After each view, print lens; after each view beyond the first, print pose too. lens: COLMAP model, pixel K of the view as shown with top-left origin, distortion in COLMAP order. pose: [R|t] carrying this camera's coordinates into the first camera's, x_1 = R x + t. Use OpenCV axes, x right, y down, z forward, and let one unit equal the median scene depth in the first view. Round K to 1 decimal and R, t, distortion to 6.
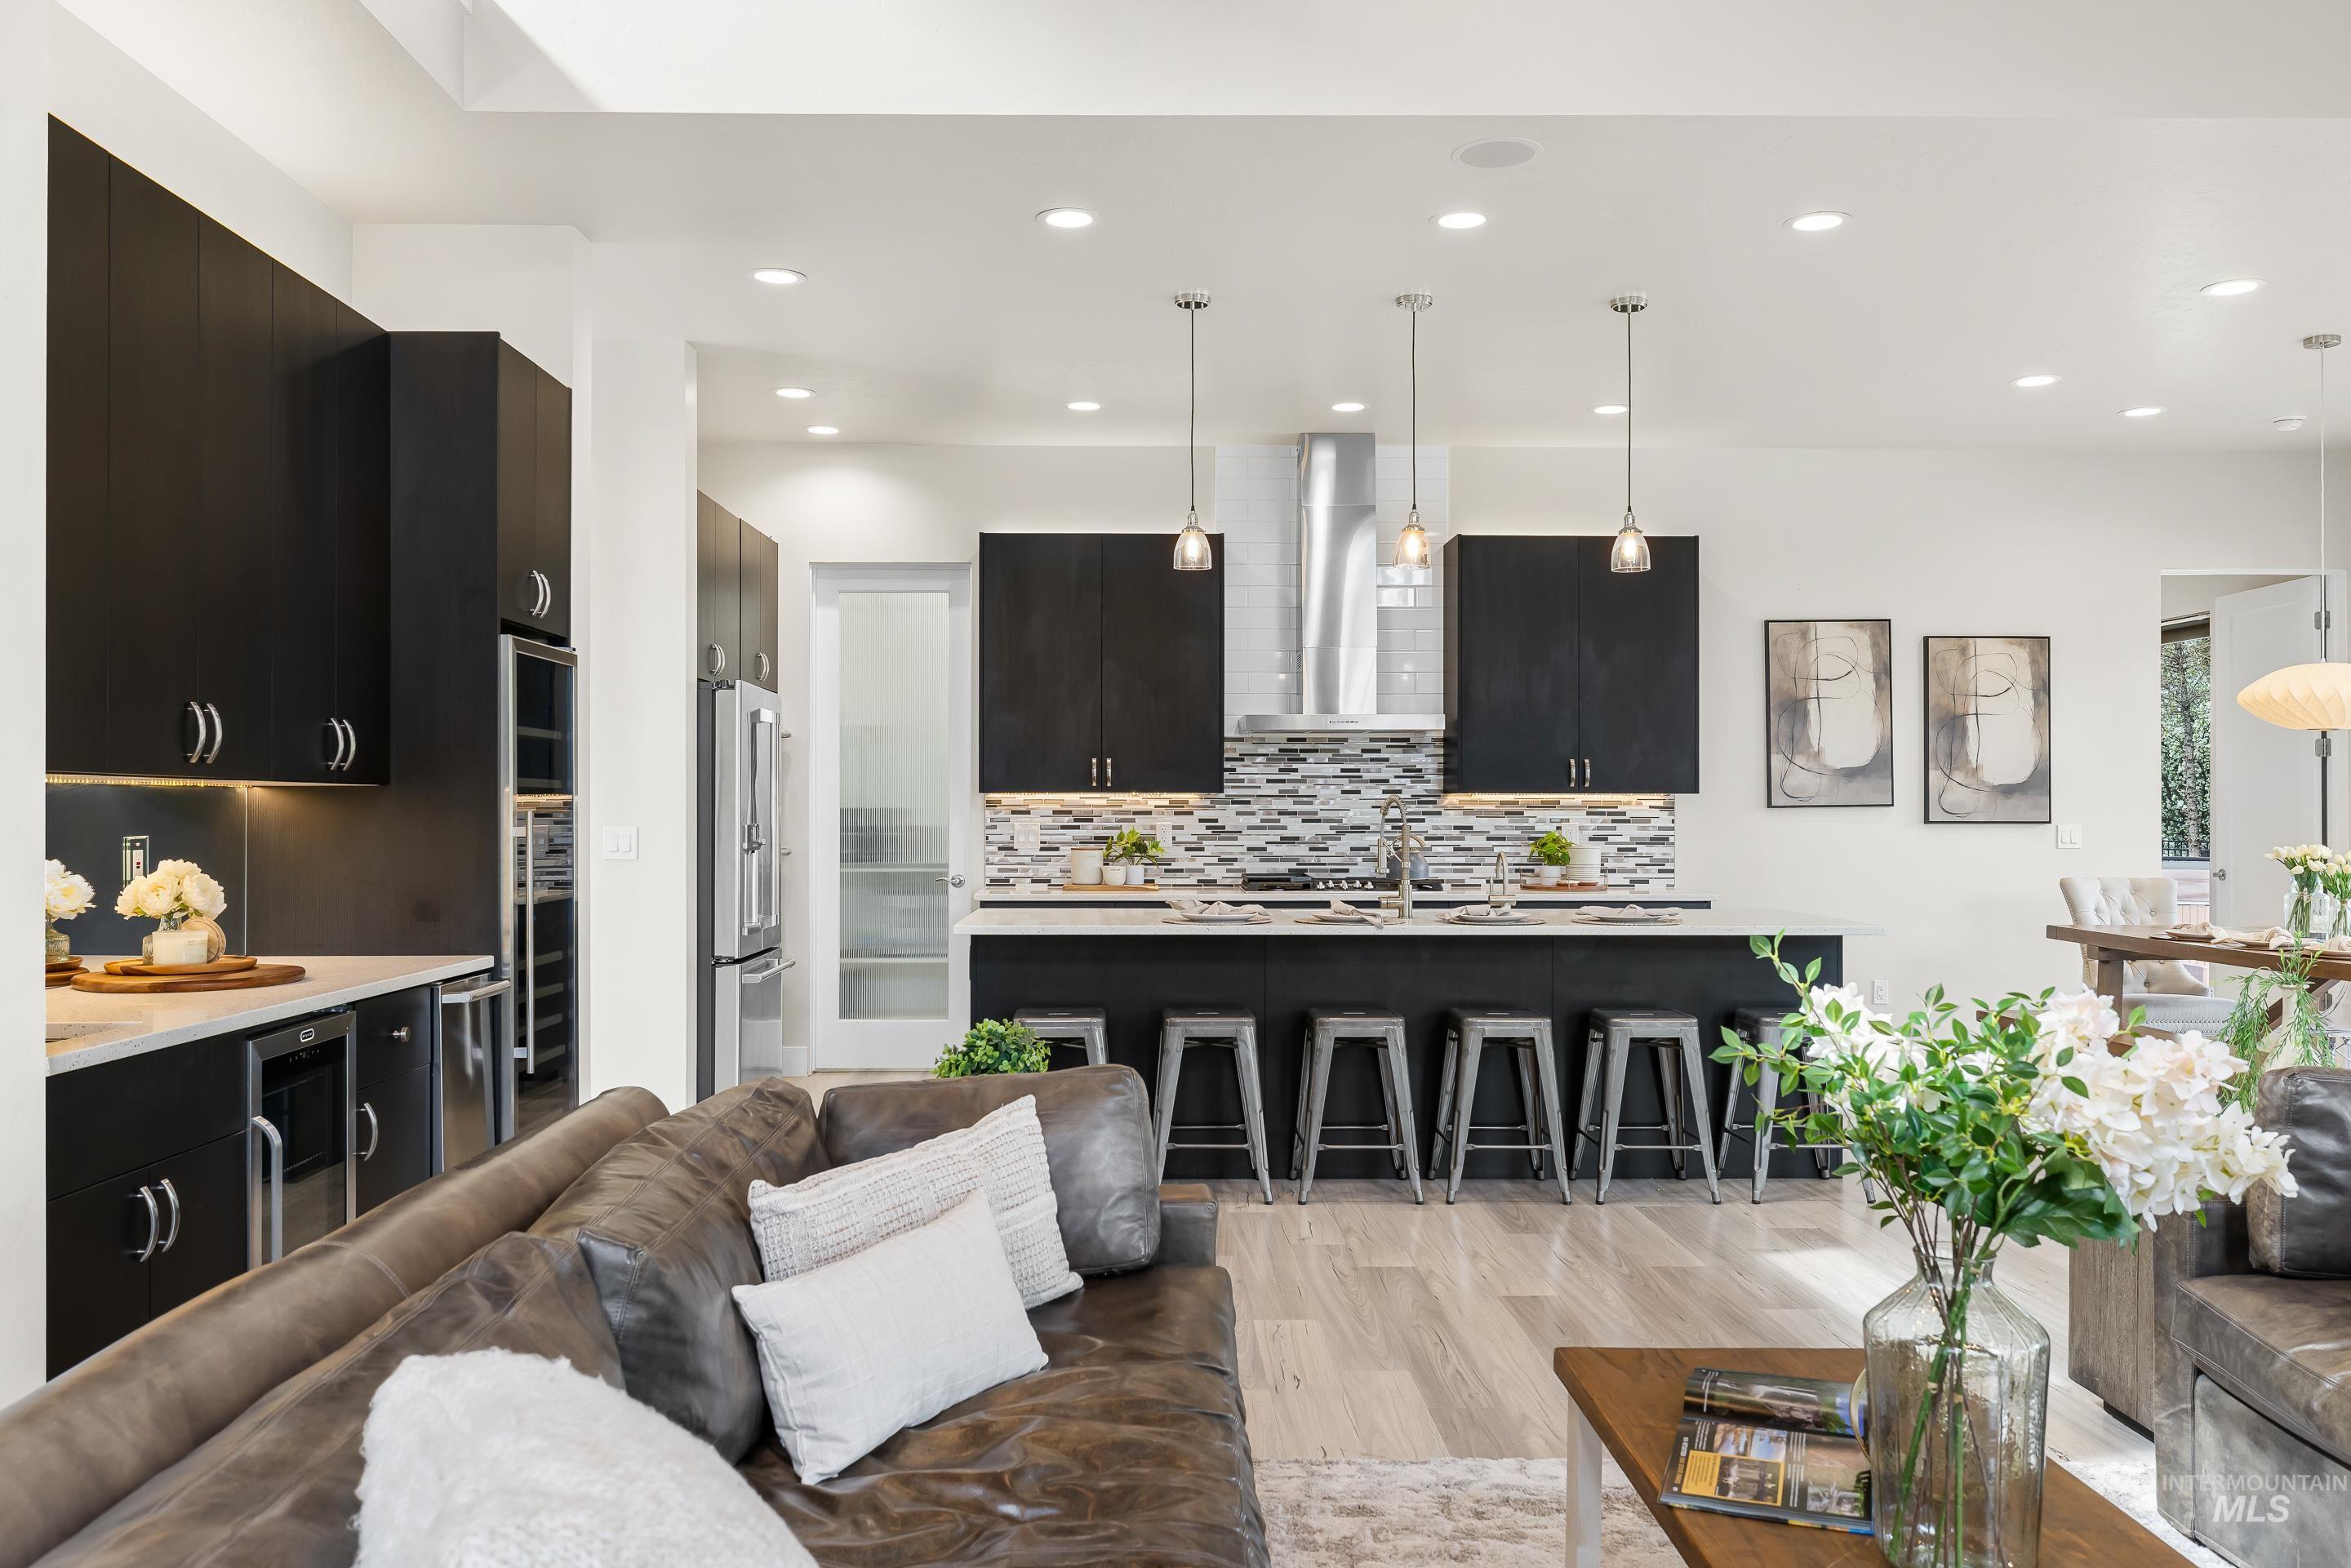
lens RADIAL K [[1796.7, 0, 1175.5], [0, 1796.7, 784.0], [0, 0, 1]] dist [-0.002040, 0.001965]
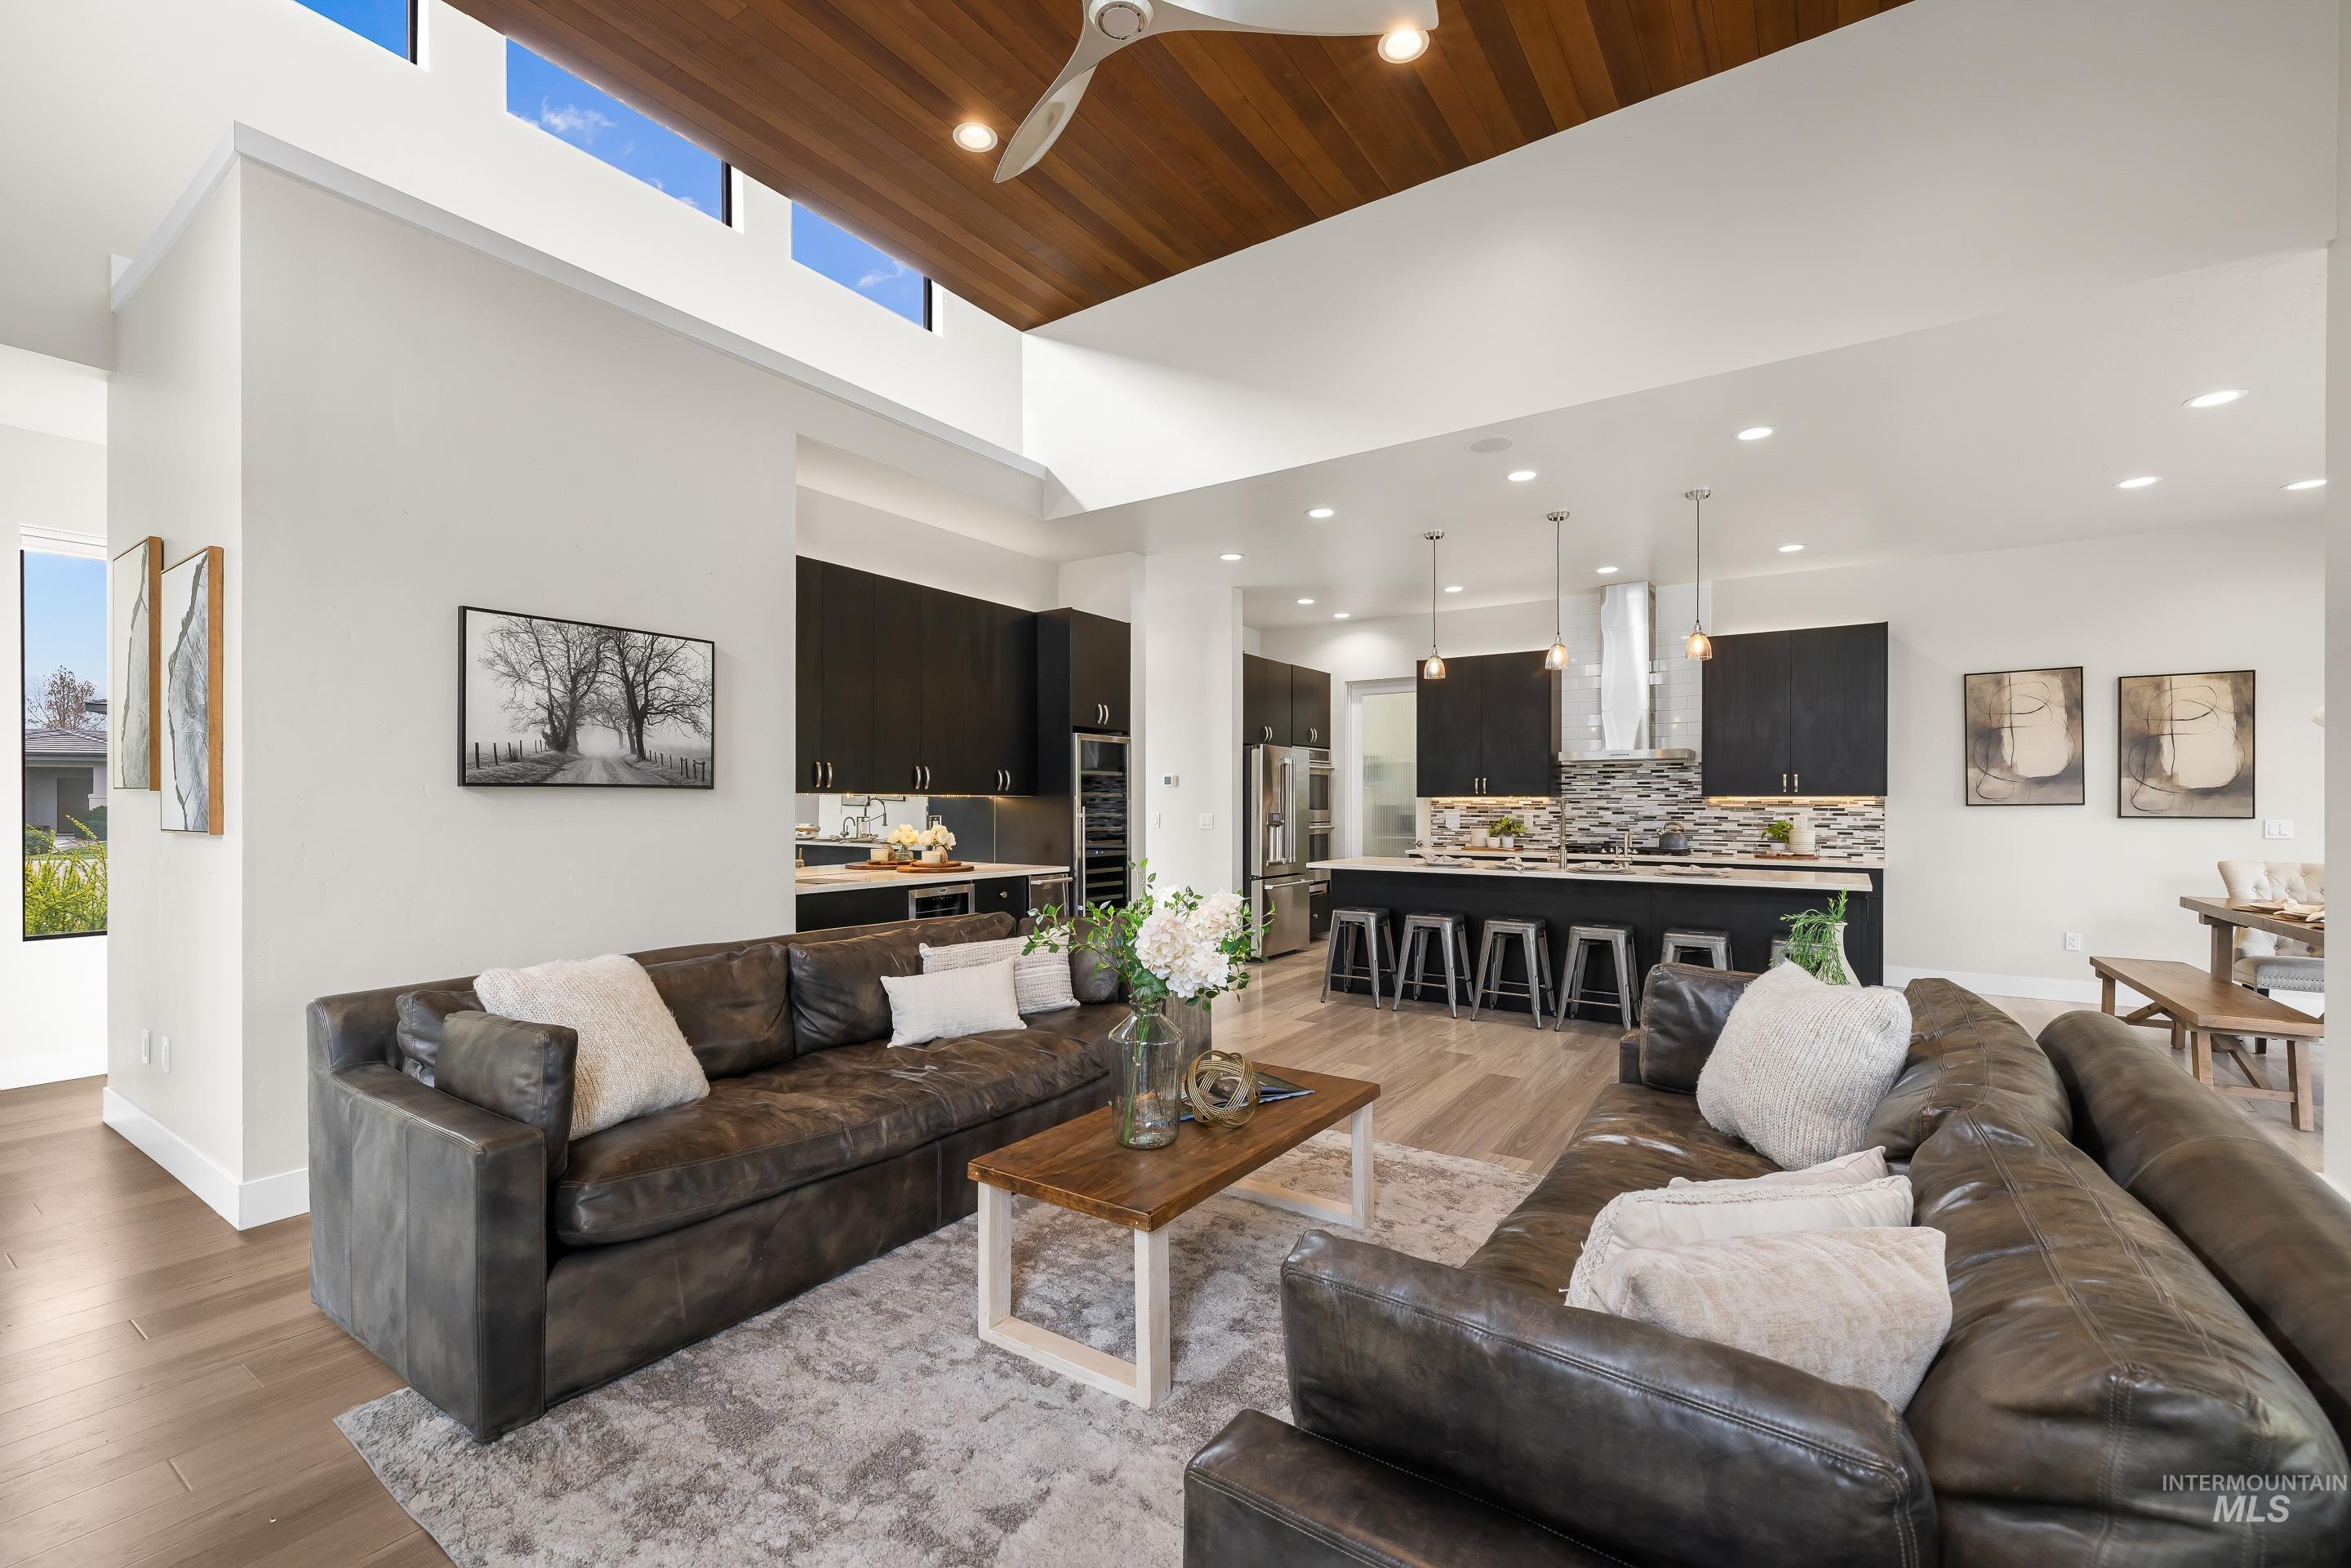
lens RADIAL K [[981.3, 0, 1176.1], [0, 981.3, 797.6], [0, 0, 1]] dist [0.003533, 0.000422]
pose [[0.821786, -0.003598, -0.569784, 0.263392], [0.006893, 0.999970, 0.003627, -0.000311], [0.569754, -0.006908, 0.821786, 0.000781]]
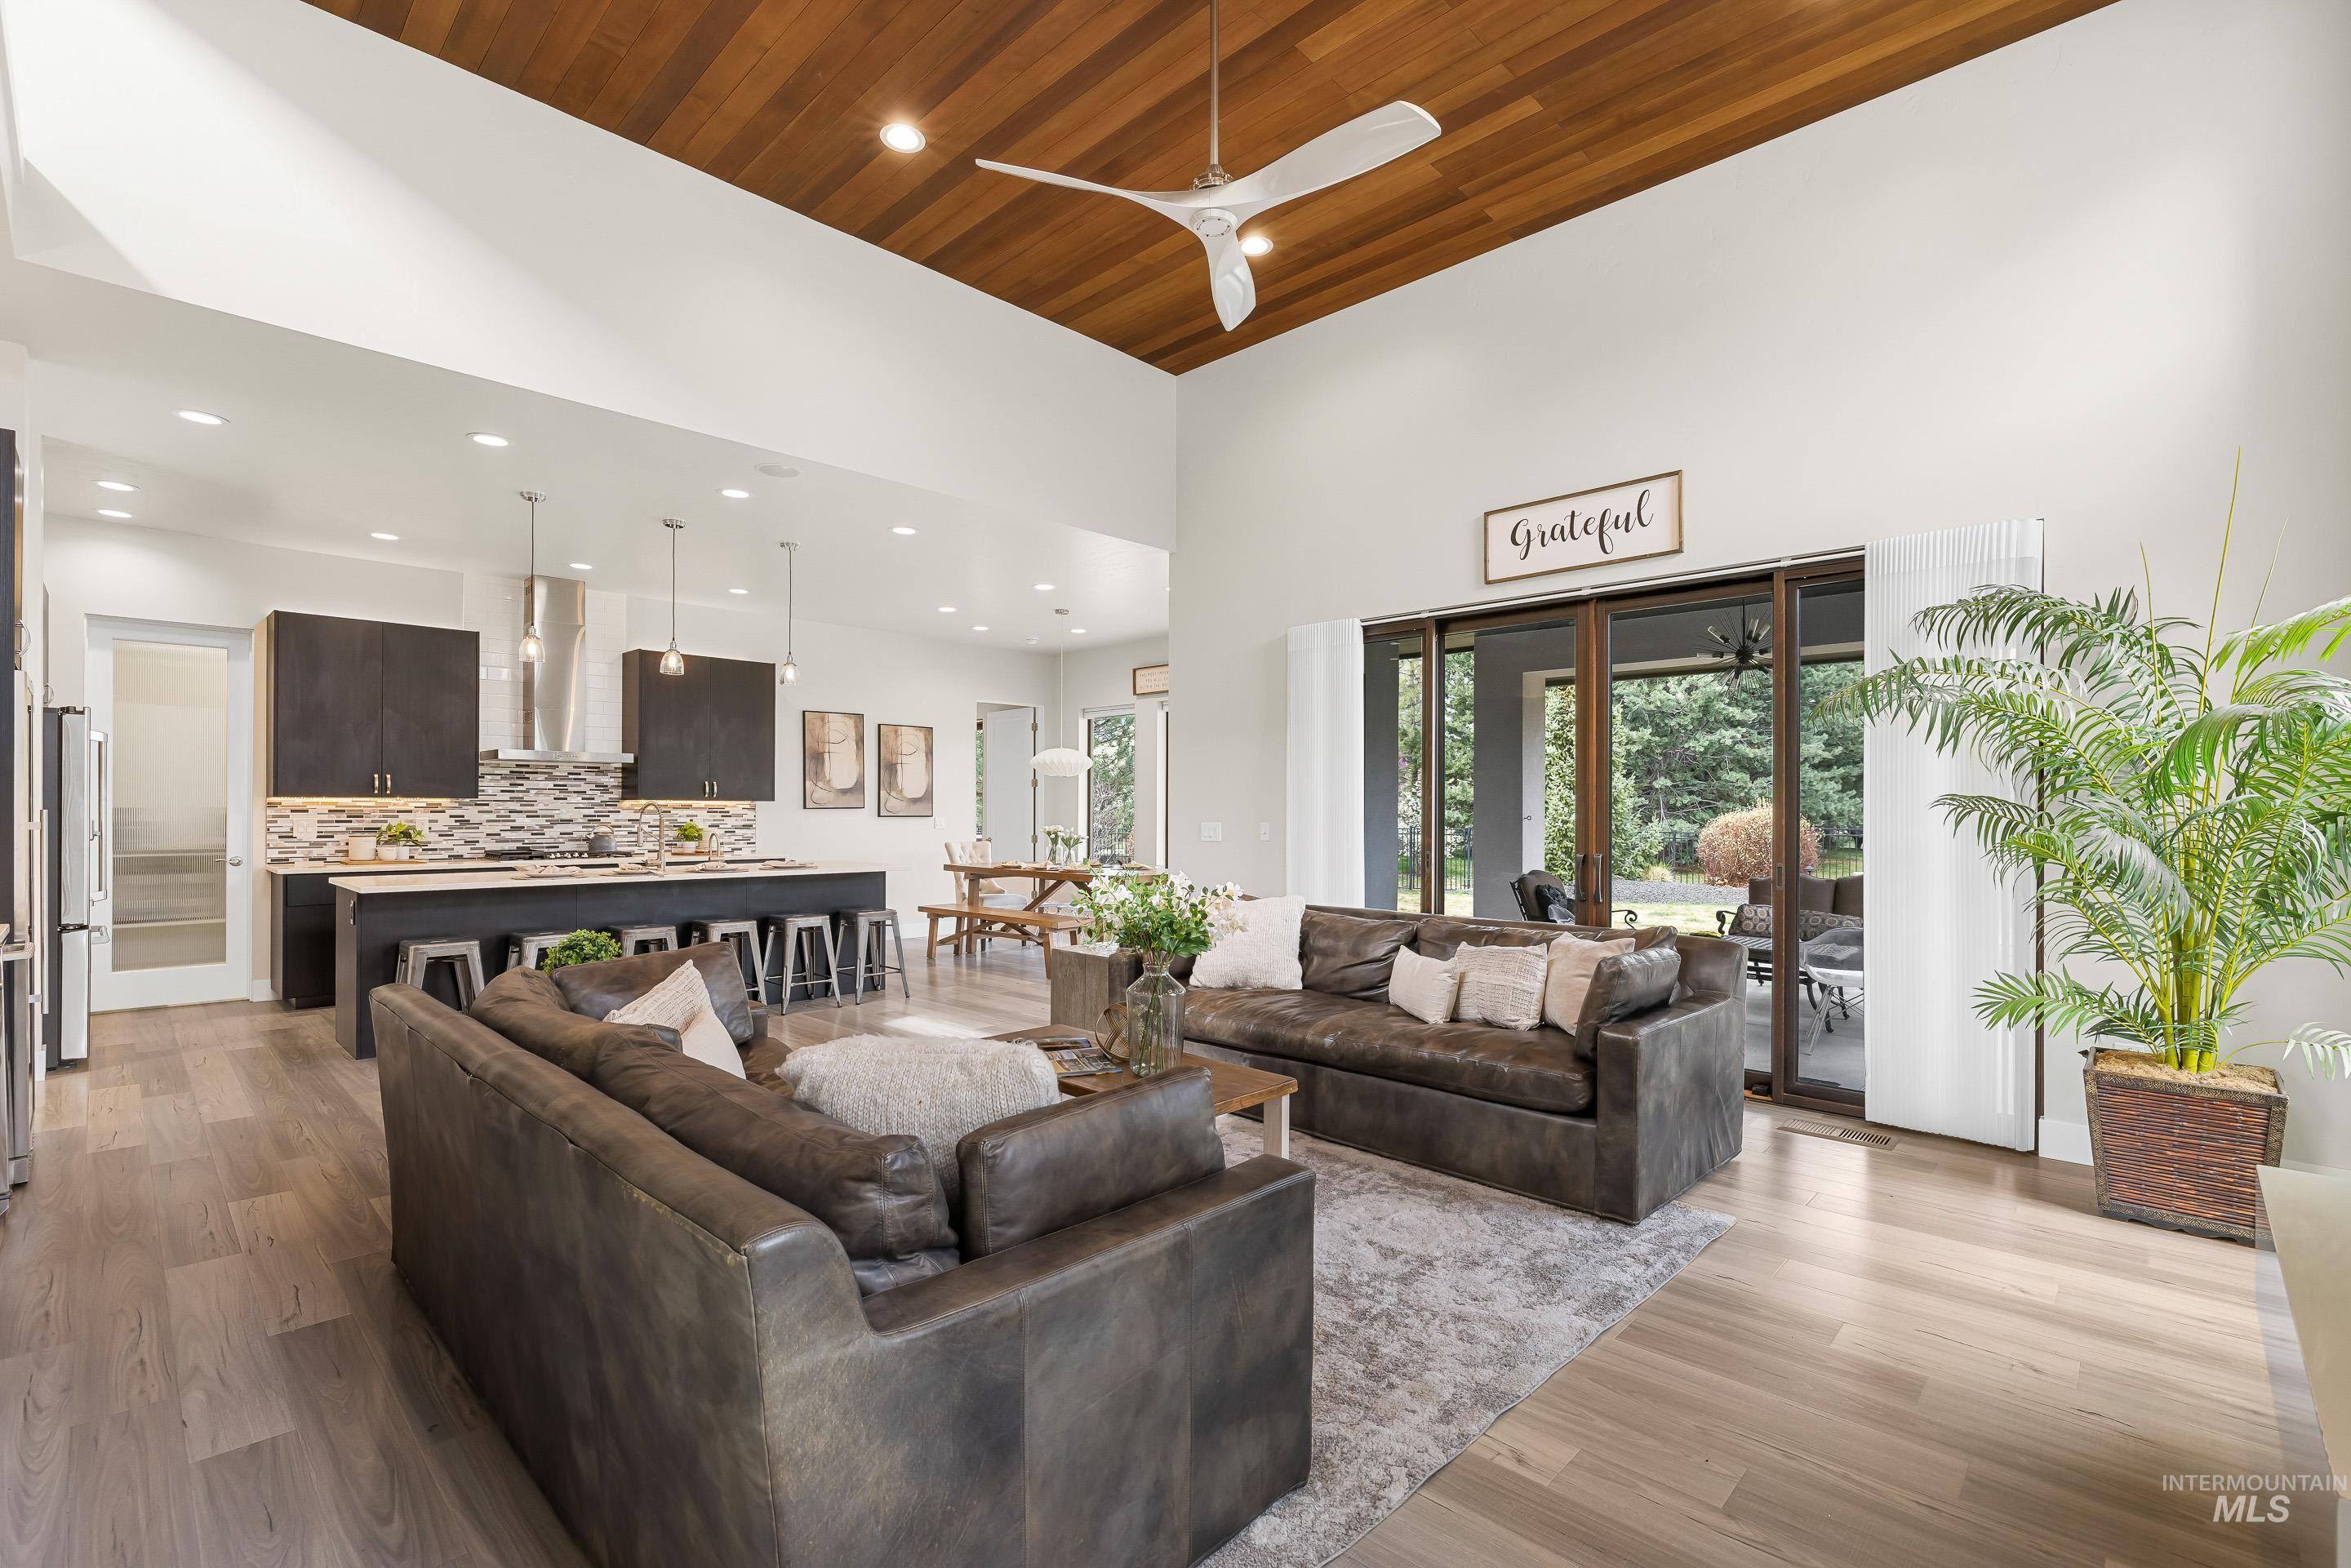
lens RADIAL K [[1024.9, 0, 1146.5], [0, 1024.9, 799.2], [0, 0, 1]] dist [0.000280, -0.000011]
pose [[0.722901, 0.008506, 0.690899, -0.162521], [-0.011462, 0.999934, -0.000317, -0.000877], [-0.690857, -0.007690, 0.722951, -0.040533]]
